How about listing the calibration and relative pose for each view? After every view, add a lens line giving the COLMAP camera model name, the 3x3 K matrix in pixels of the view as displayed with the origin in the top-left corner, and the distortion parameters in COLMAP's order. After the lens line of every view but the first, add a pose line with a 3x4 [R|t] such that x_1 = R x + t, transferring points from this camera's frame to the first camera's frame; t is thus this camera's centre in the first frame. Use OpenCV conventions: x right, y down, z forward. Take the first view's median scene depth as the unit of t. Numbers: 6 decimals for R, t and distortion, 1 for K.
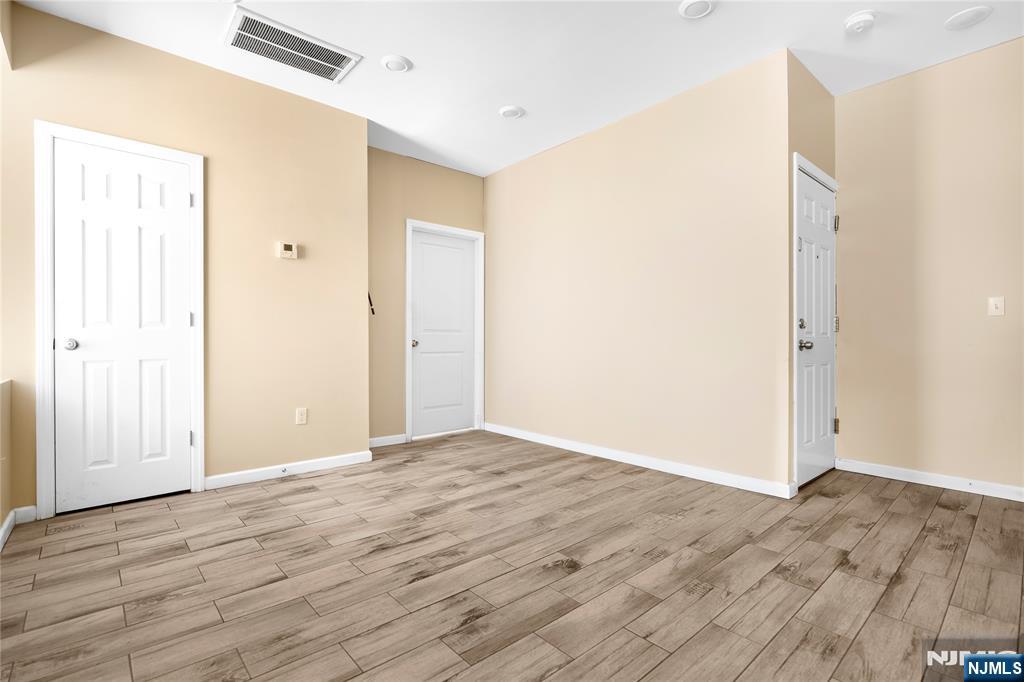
lens RADIAL K [[474.5, 0, 511.5], [0, 474.5, 342.4], [0, 0, 1]] dist [-0.011305, 0.001928]
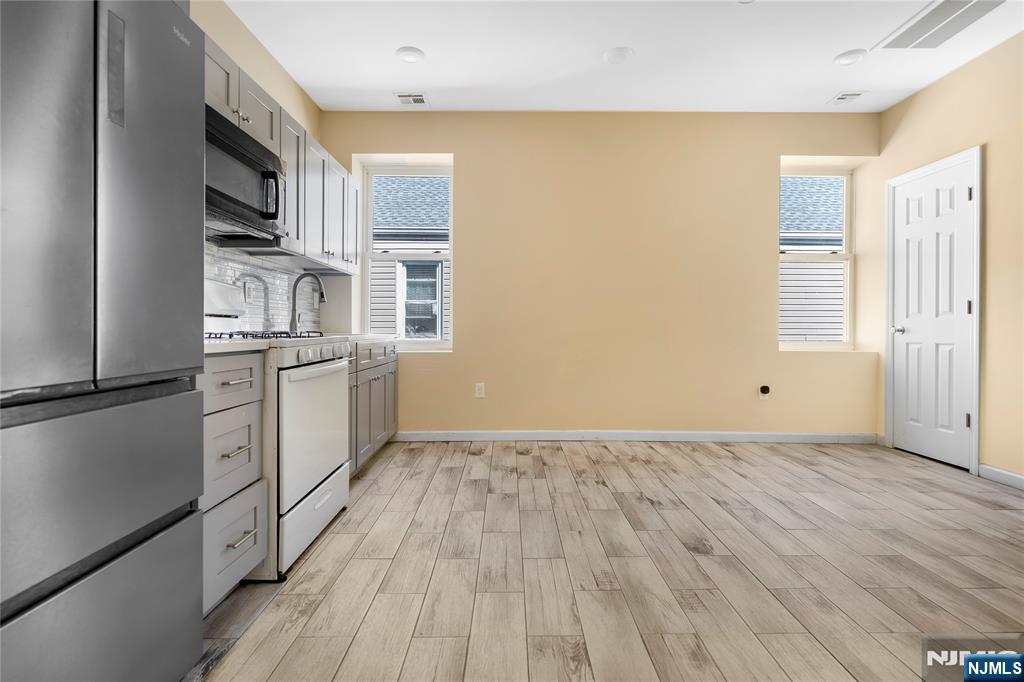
lens RADIAL K [[474.5, 0, 512.3], [0, 474.5, 332.5], [0, 0, 1]] dist [-0.011305, 0.001928]
pose [[-0.658314, 0.007468, -0.752706, 1.195648], [-0.005210, 0.999882, 0.014477, -0.003944], [0.752725, 0.013452, -0.658197, 1.421053]]
